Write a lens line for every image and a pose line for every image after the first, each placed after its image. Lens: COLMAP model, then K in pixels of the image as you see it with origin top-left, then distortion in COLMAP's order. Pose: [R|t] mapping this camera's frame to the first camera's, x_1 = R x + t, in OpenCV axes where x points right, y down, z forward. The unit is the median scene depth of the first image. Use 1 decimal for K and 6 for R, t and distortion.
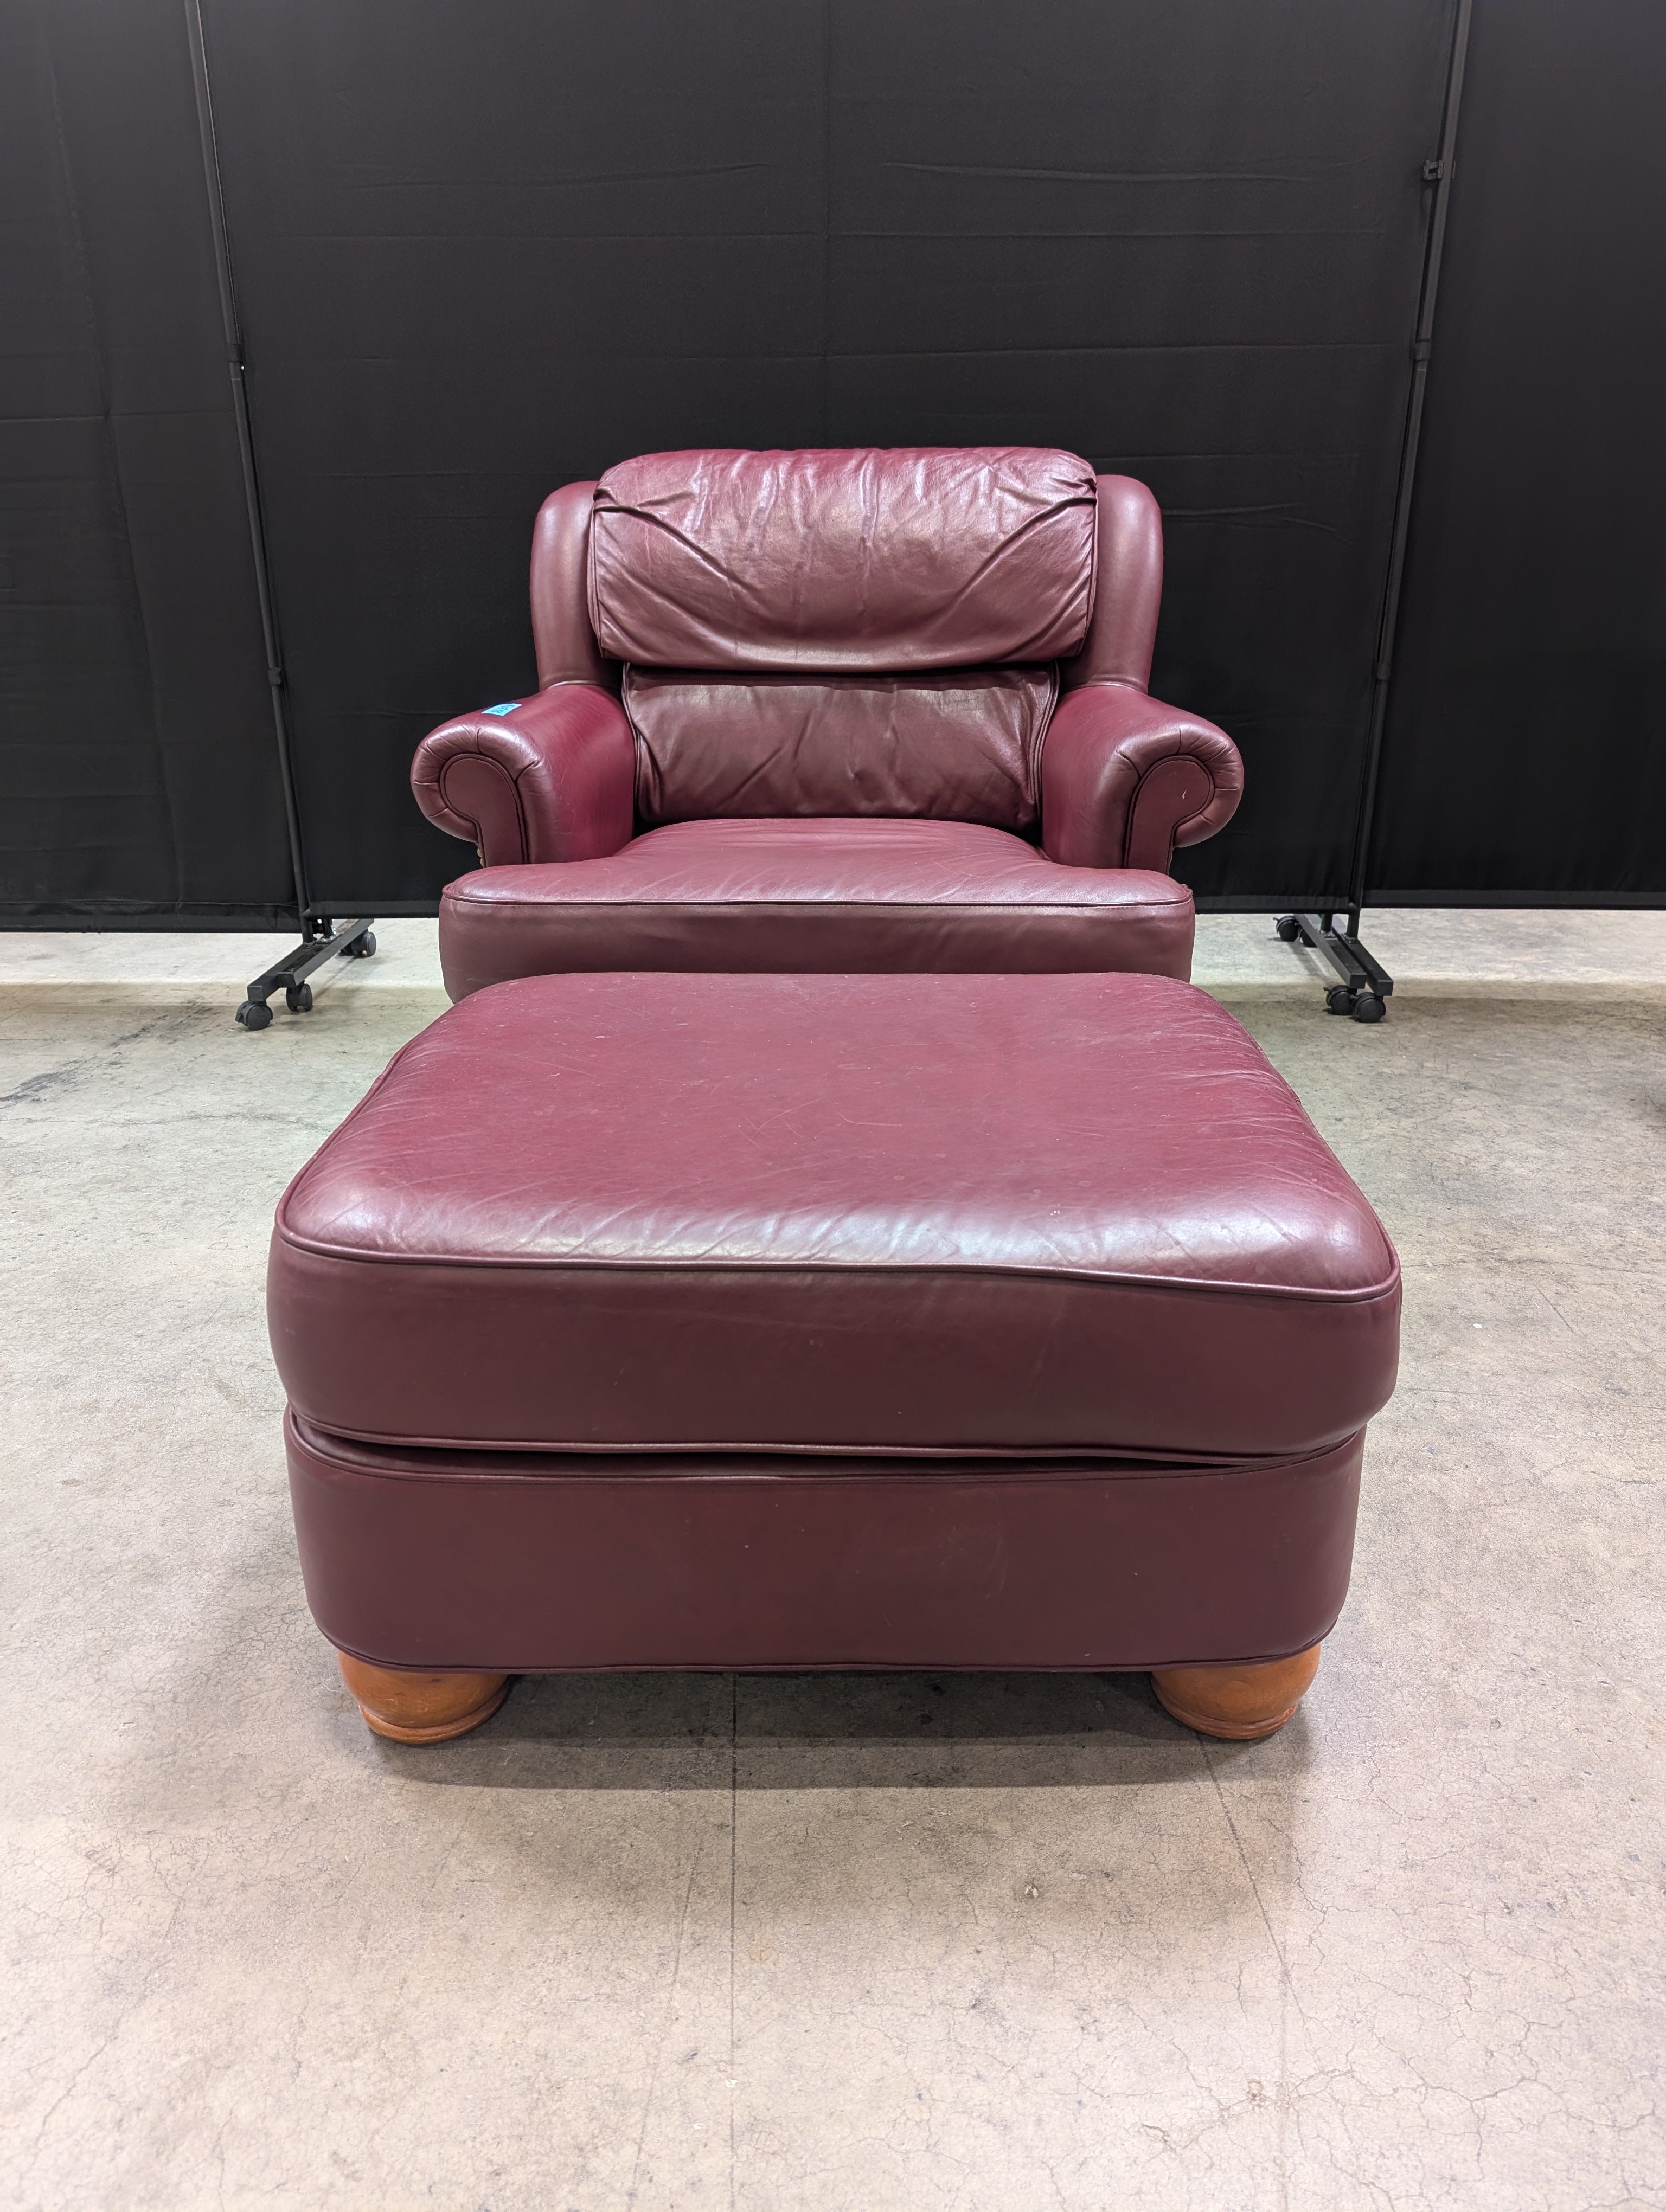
lens RADIAL K [[1608.4, 0, 833.0], [0, 1608.4, 1106.0], [0, 0, 1]] dist [0.011519, -0.012151]
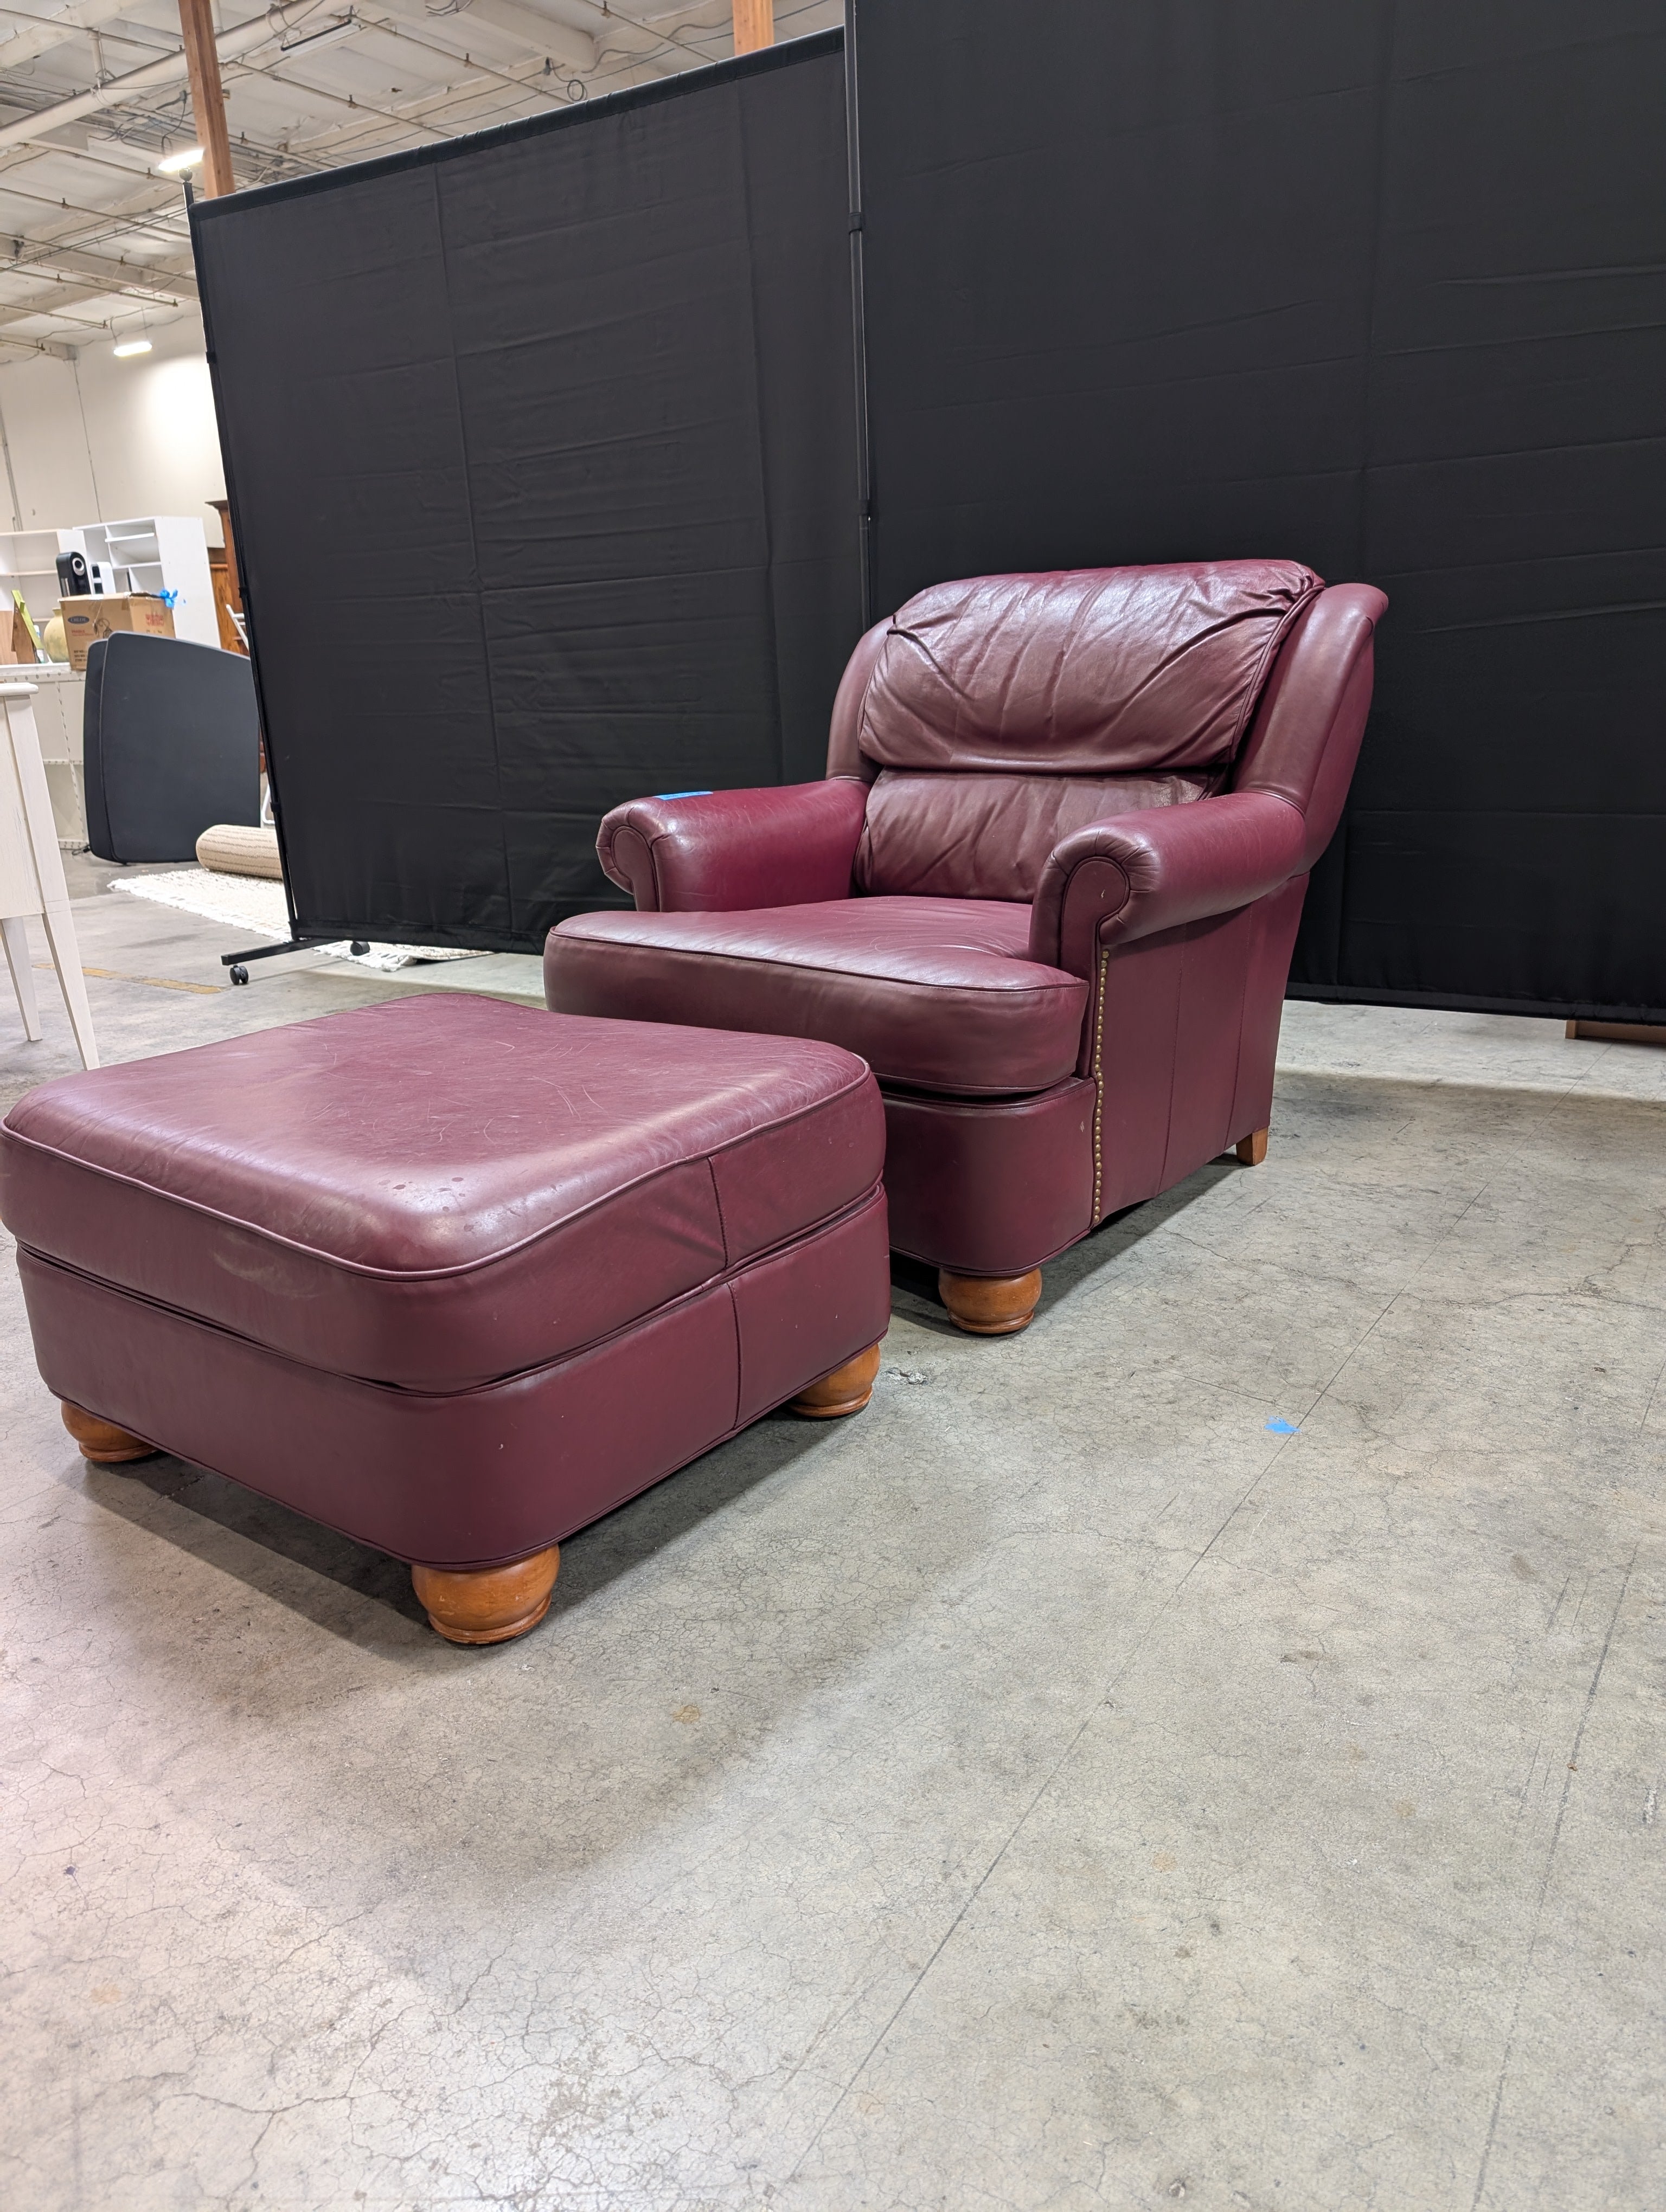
lens RADIAL K [[1599.2, 0, 812.2], [0, 1599.2, 1116.5], [0, 0, 1]] dist [-0.005178, -0.001738]
pose [[0.793895, 0.151615, -0.588849, 0.569192], [-0.179283, 0.983729, 0.011575, -0.024908], [0.581023, 0.096382, 0.808160, 0.056005]]
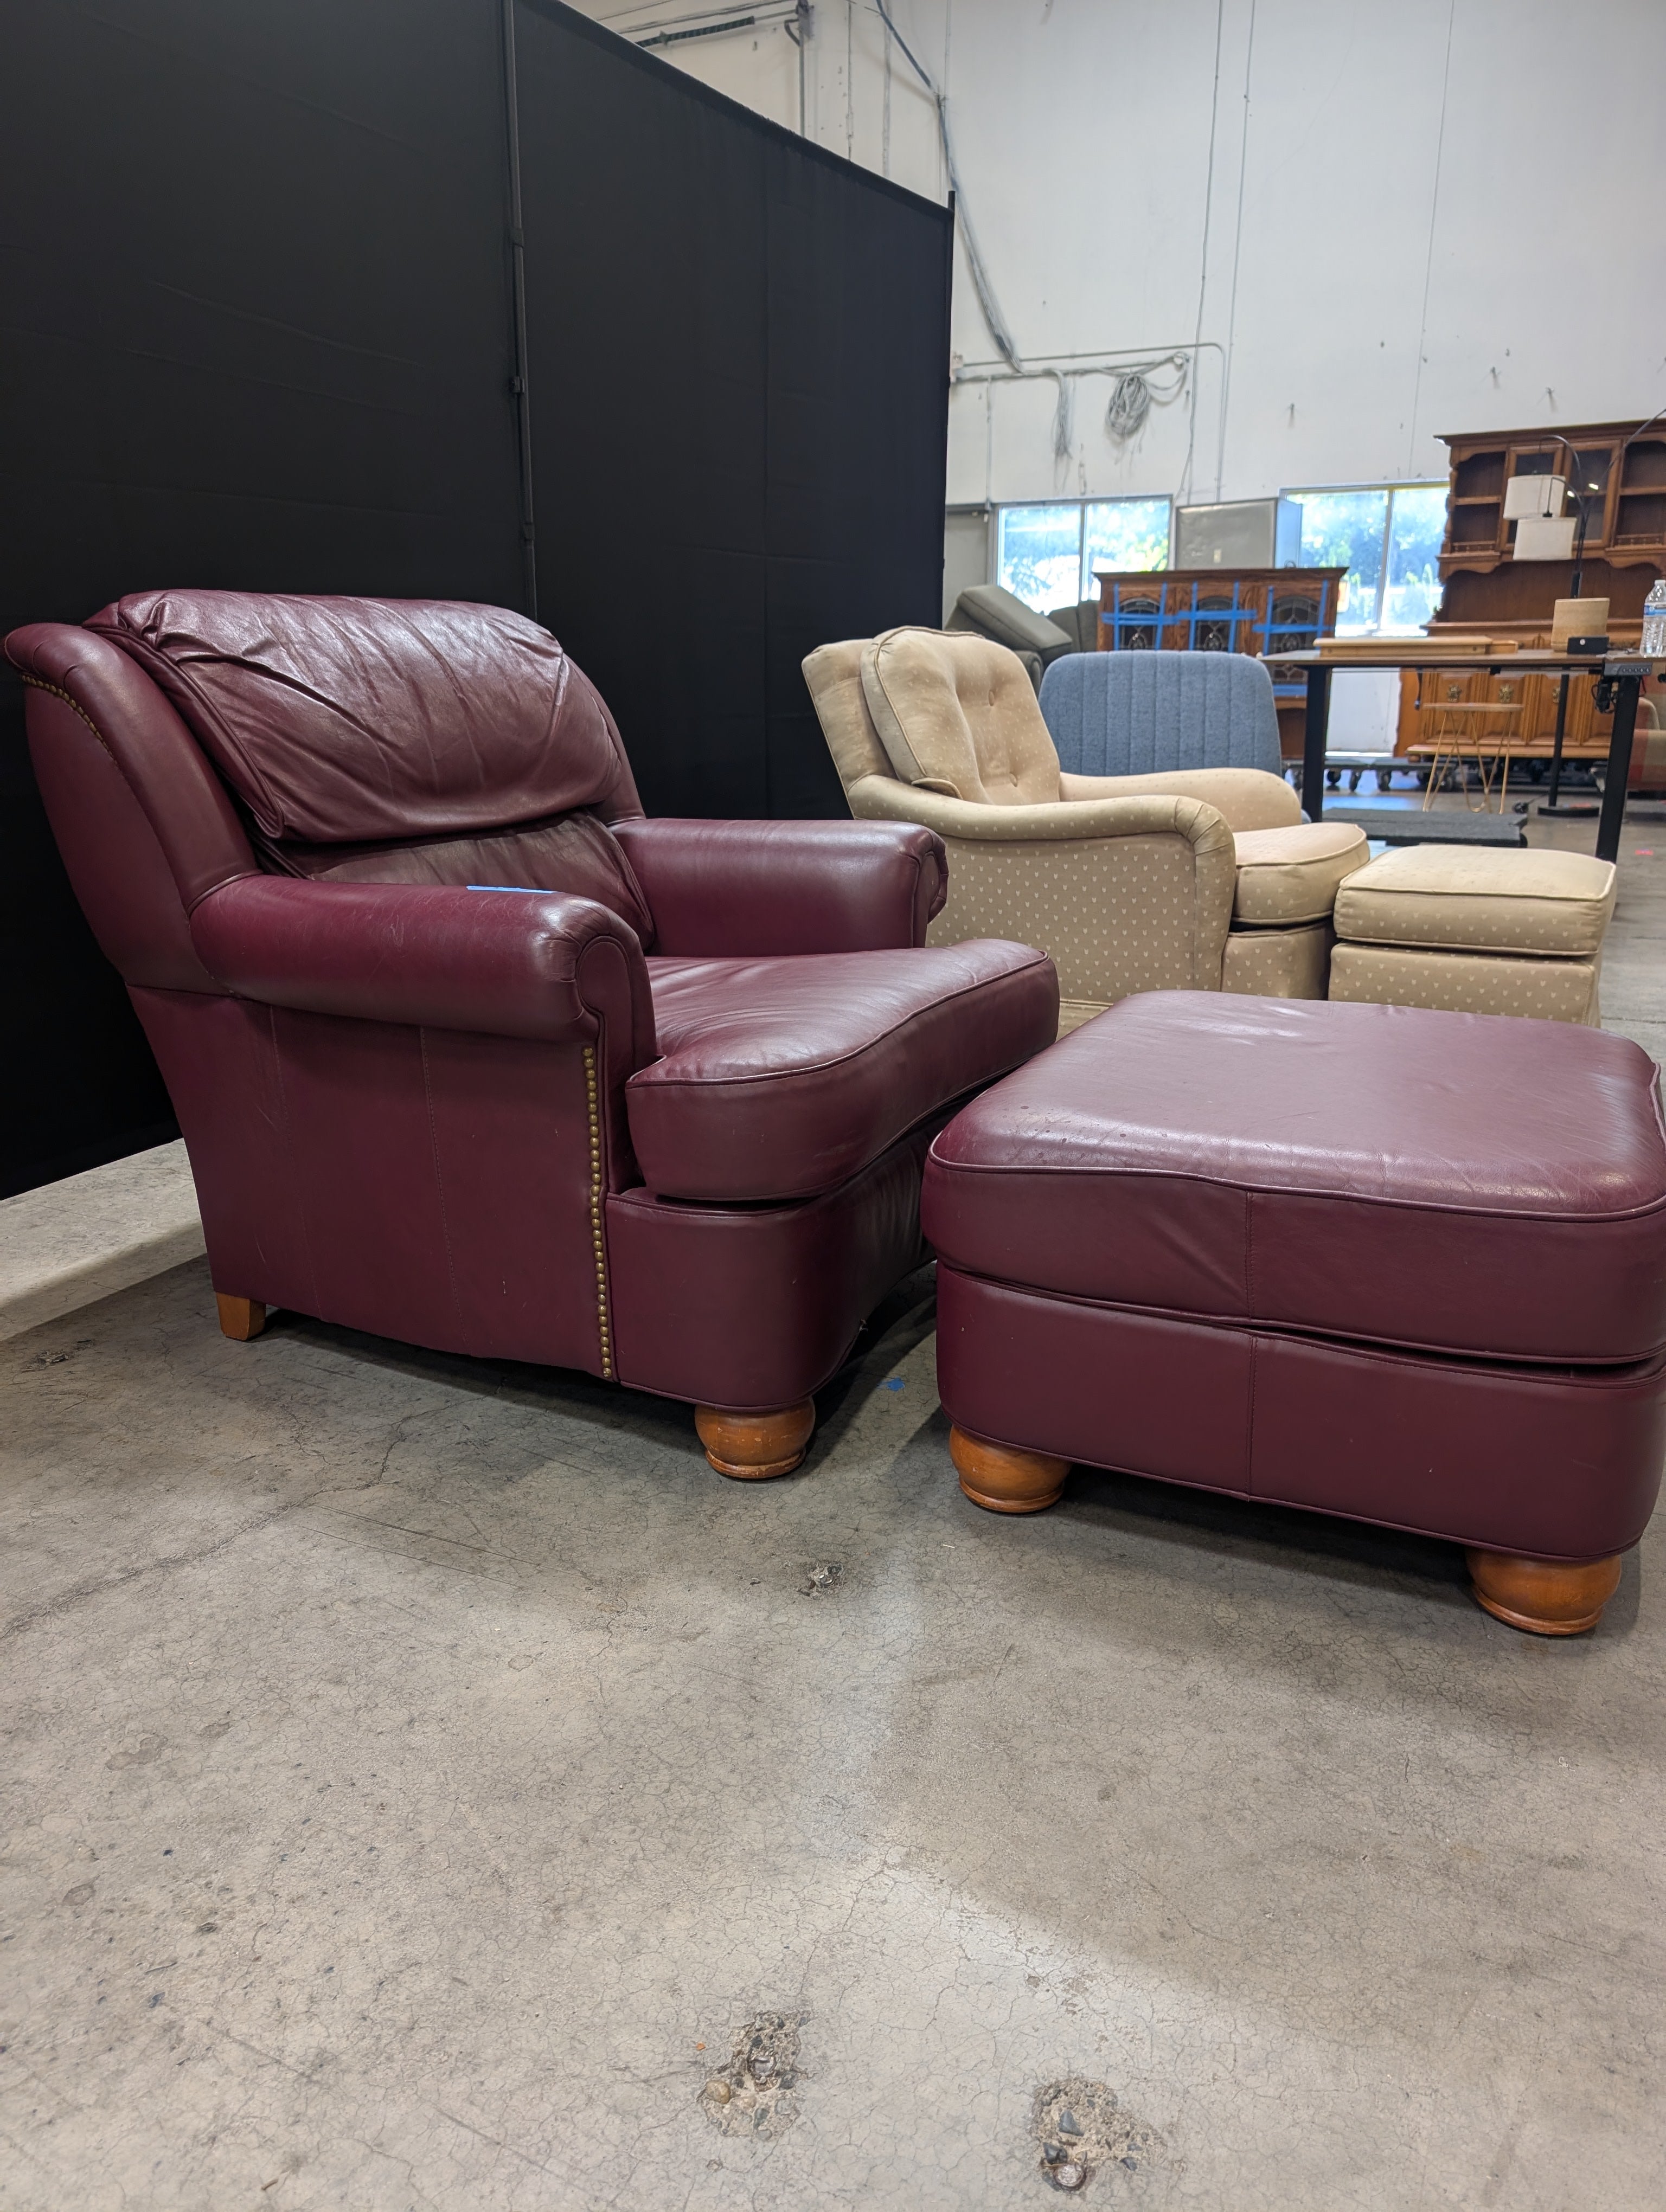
lens RADIAL K [[1601.9, 0, 827.0], [0, 1601.9, 1096.8], [0, 0, 1]] dist [0.038855, -0.083728]
pose [[0.408880, -0.235491, 0.881681, -0.778506], [0.320134, 0.941749, 0.103072, -0.155009], [-0.854594, 0.240112, 0.460451, 0.436319]]
